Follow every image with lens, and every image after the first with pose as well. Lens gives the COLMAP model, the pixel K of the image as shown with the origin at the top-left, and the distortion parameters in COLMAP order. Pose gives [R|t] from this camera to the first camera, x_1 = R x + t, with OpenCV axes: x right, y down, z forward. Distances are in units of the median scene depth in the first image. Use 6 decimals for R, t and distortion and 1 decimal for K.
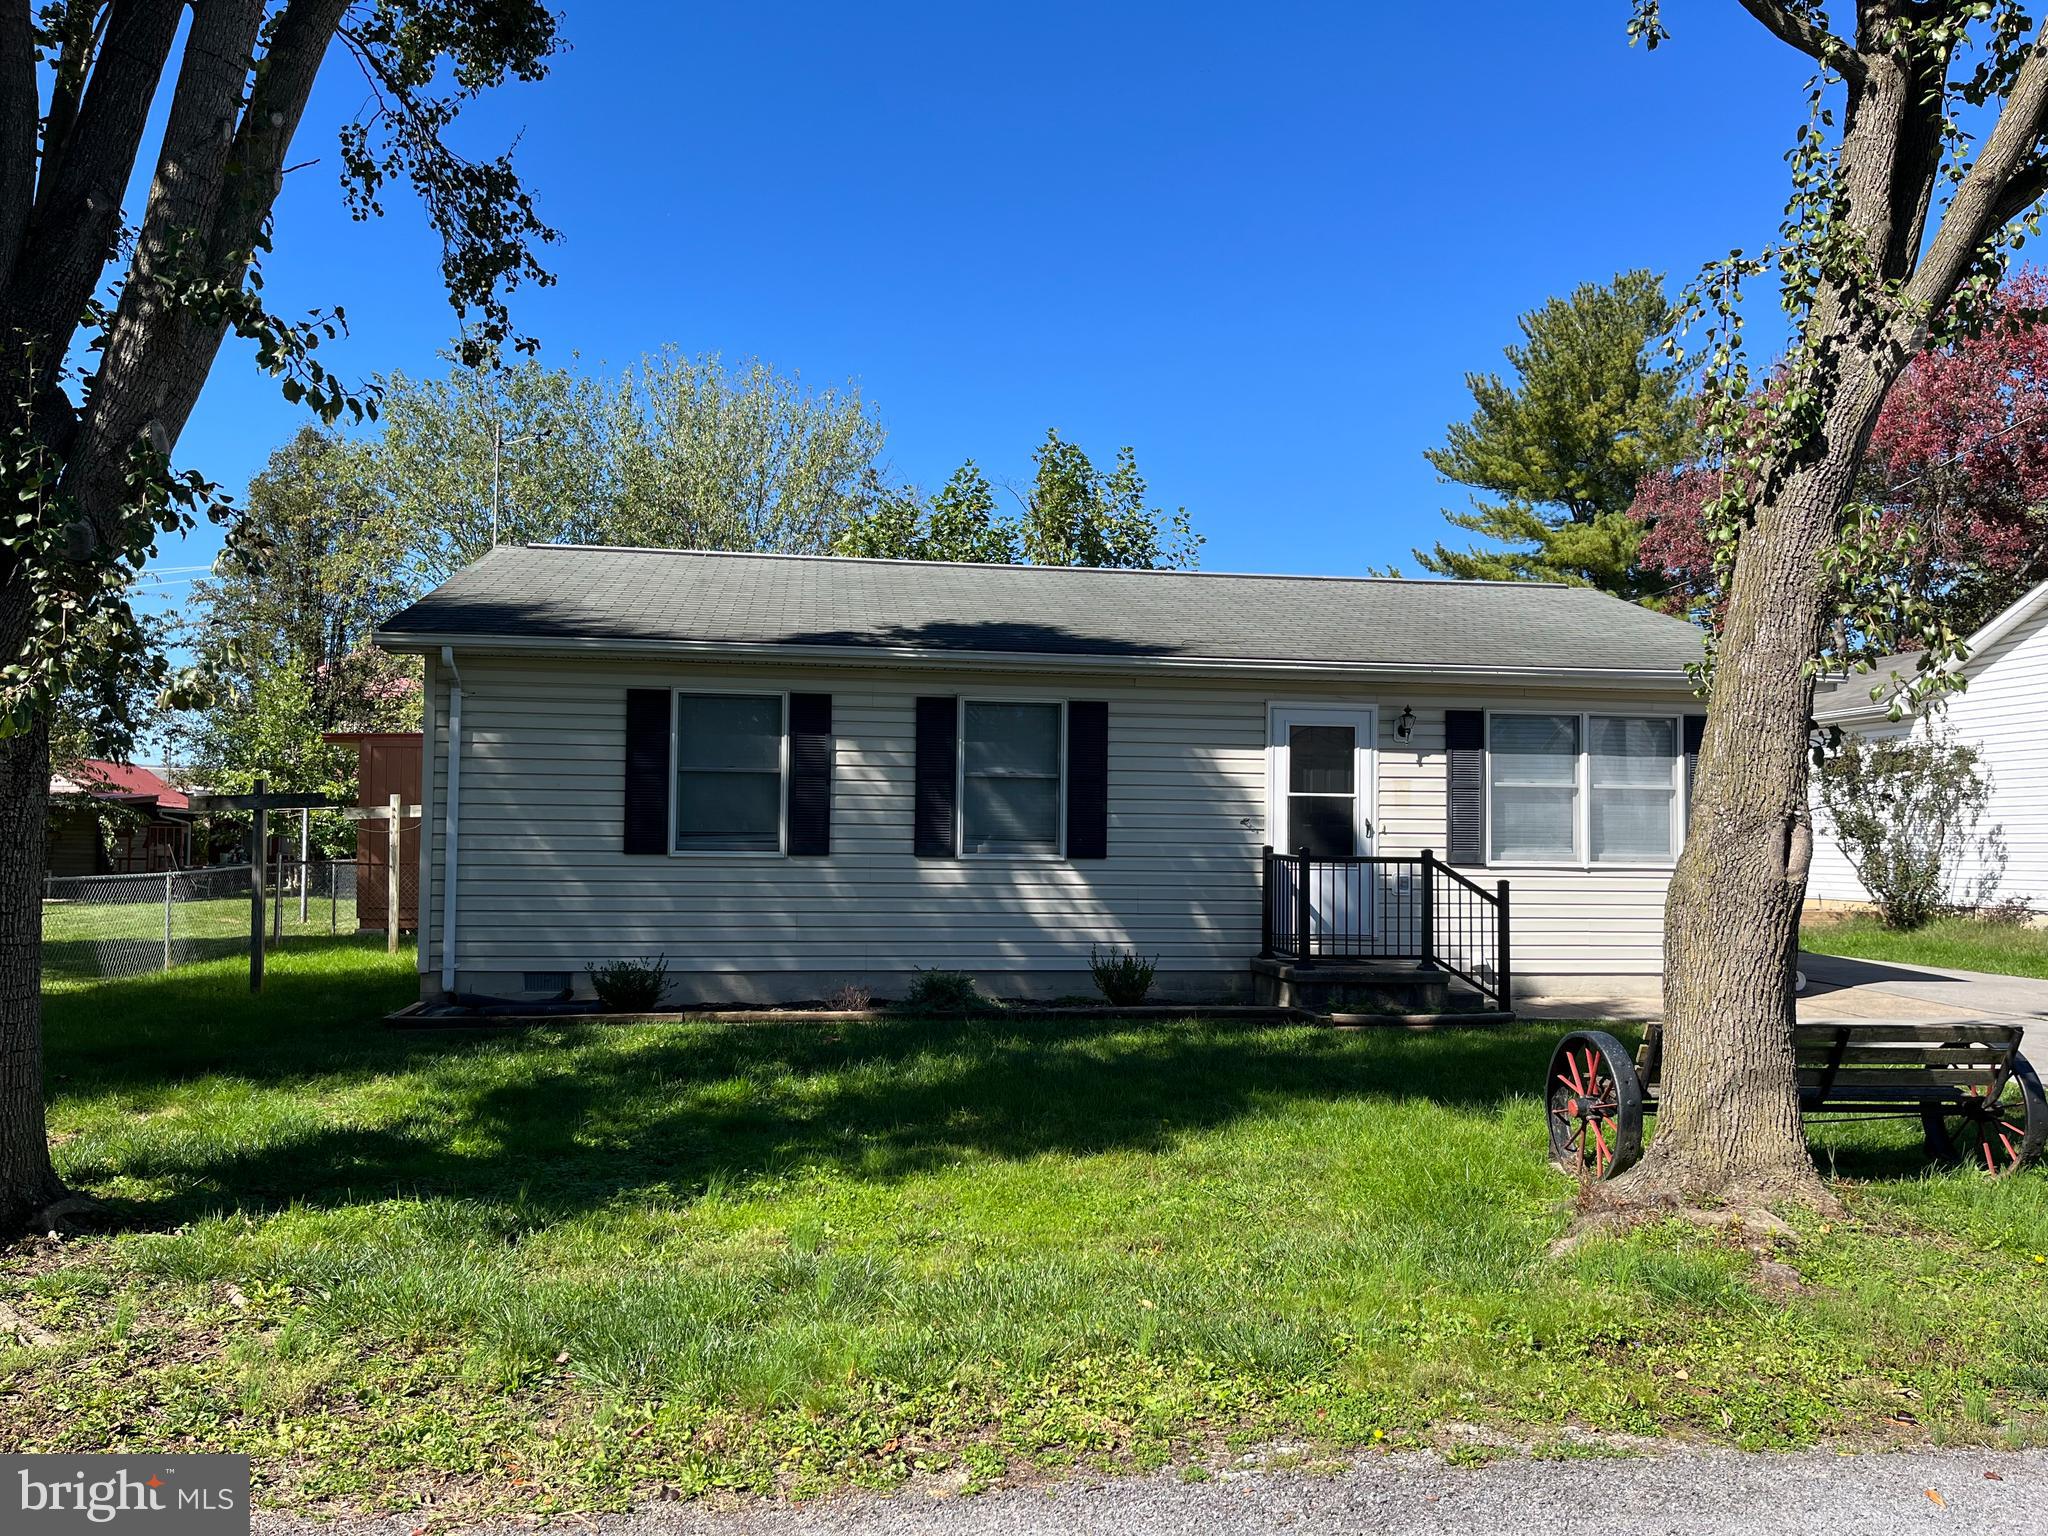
lens RADIAL K [[1408.6, 0, 1023.9], [0, 1408.6, 766.8], [0, 0, 1]] dist [0.039504, 0.000573]
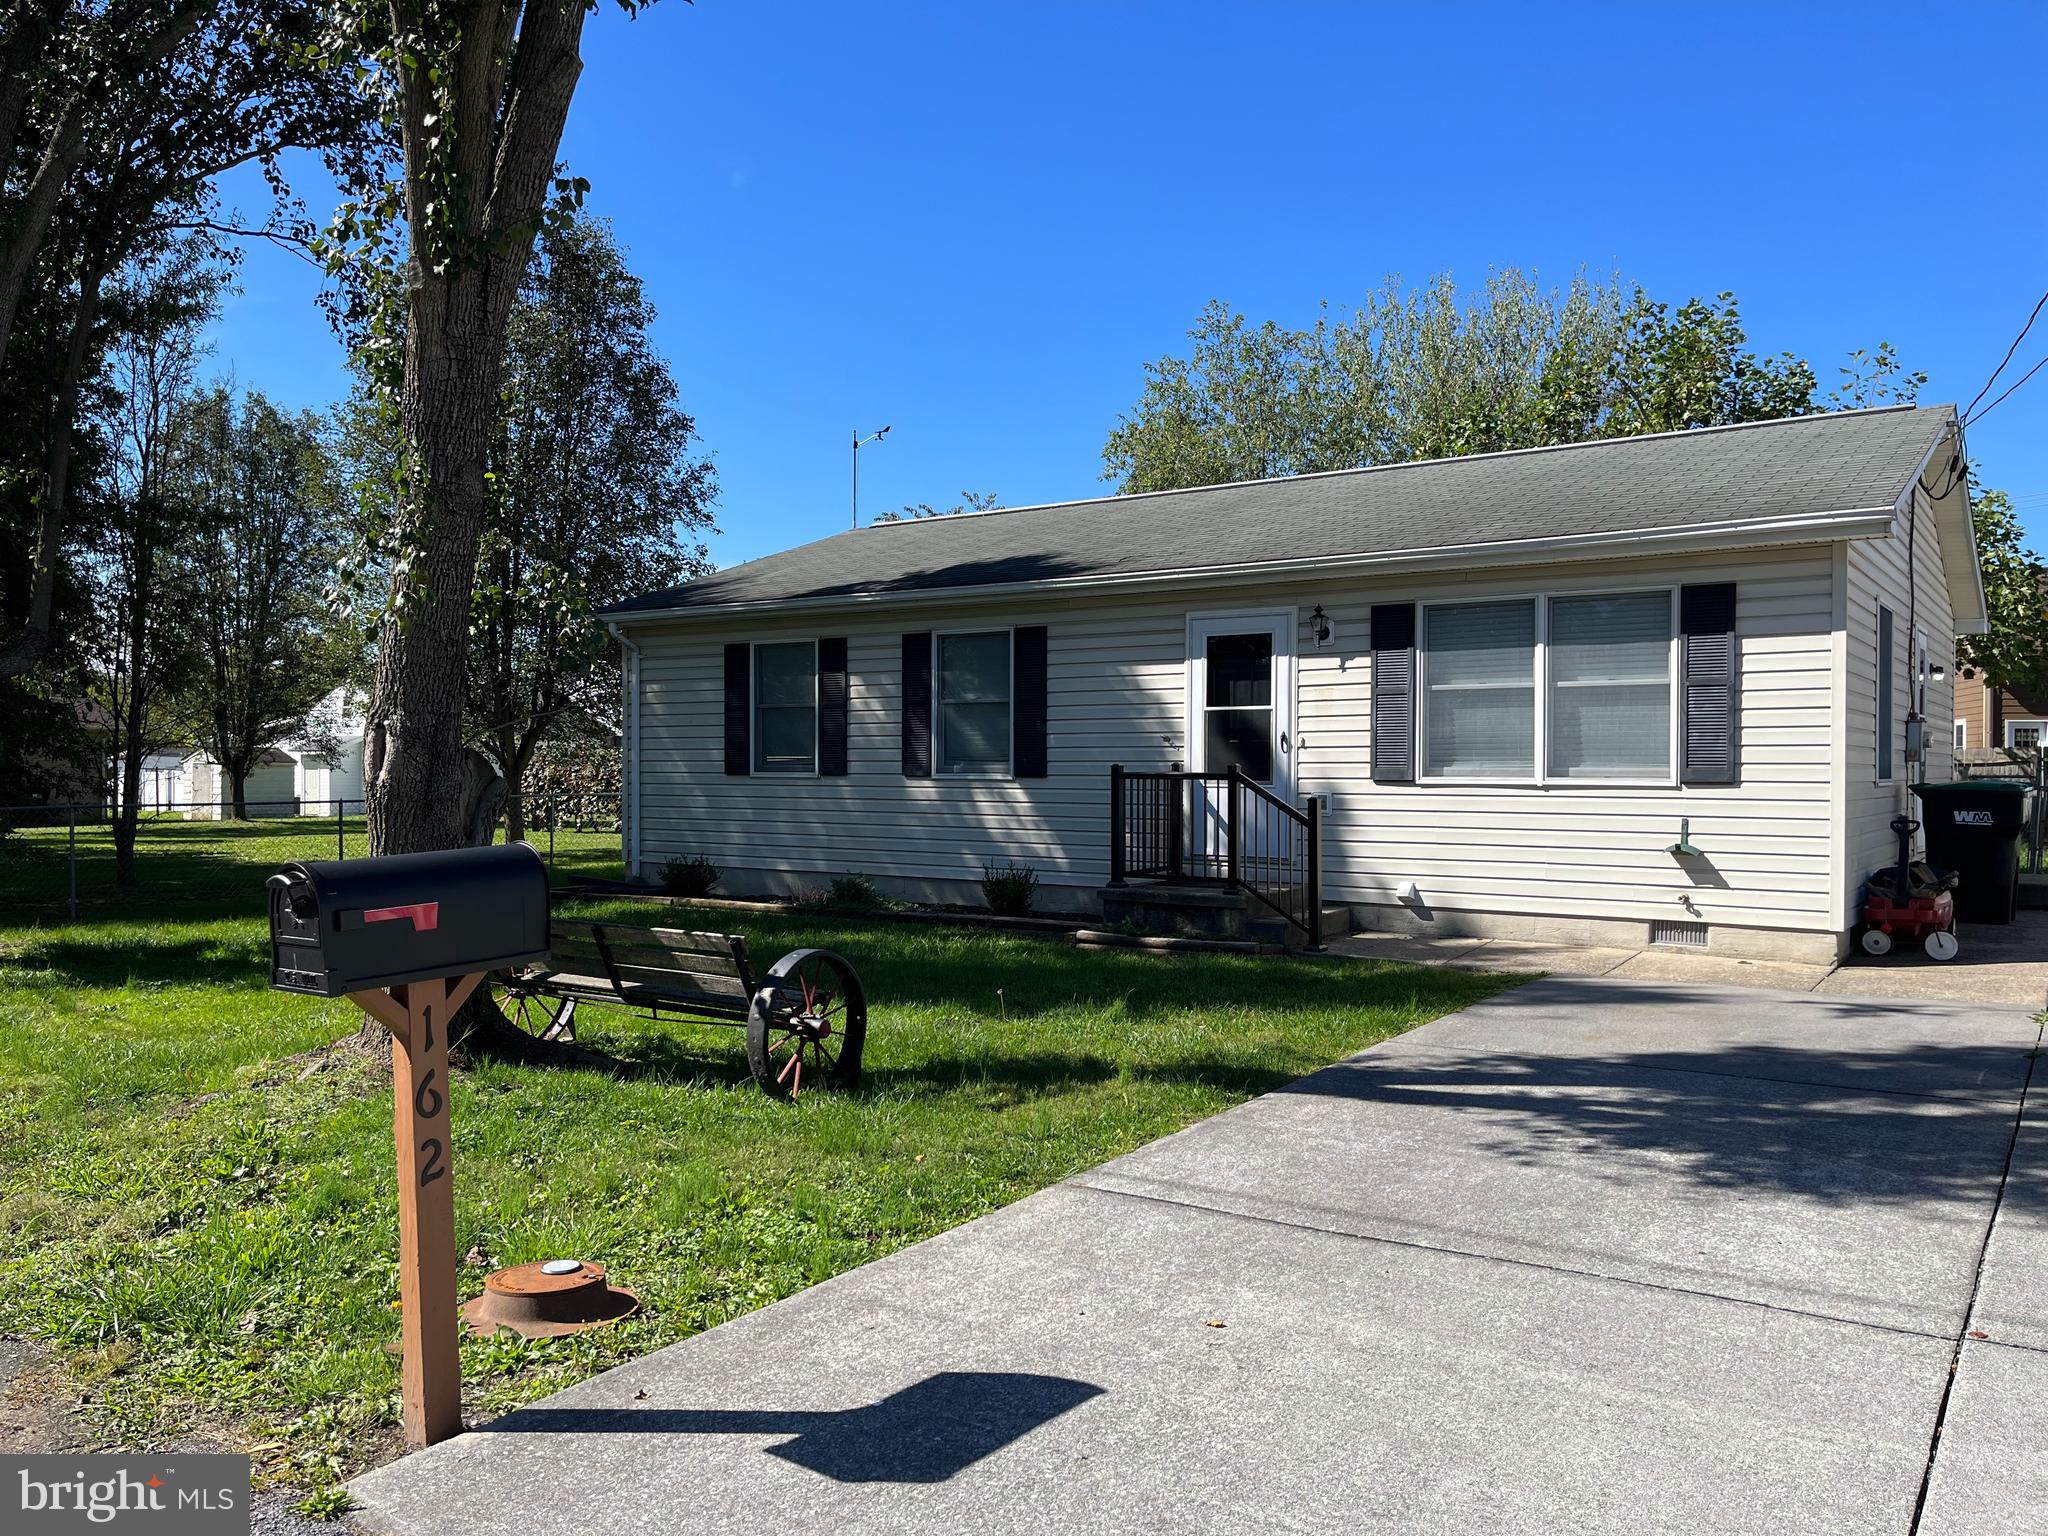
lens RADIAL K [[1542.9, 0, 1024.0], [0, 1542.9, 770.1], [0, 0, 1]] dist [0.039428, -0.000242]
pose [[0.737015, -0.007759, -0.675832, 0.814900], [0.044799, 0.998296, 0.037393, 0.016552], [0.674390, -0.057836, 0.736107, 0.150740]]
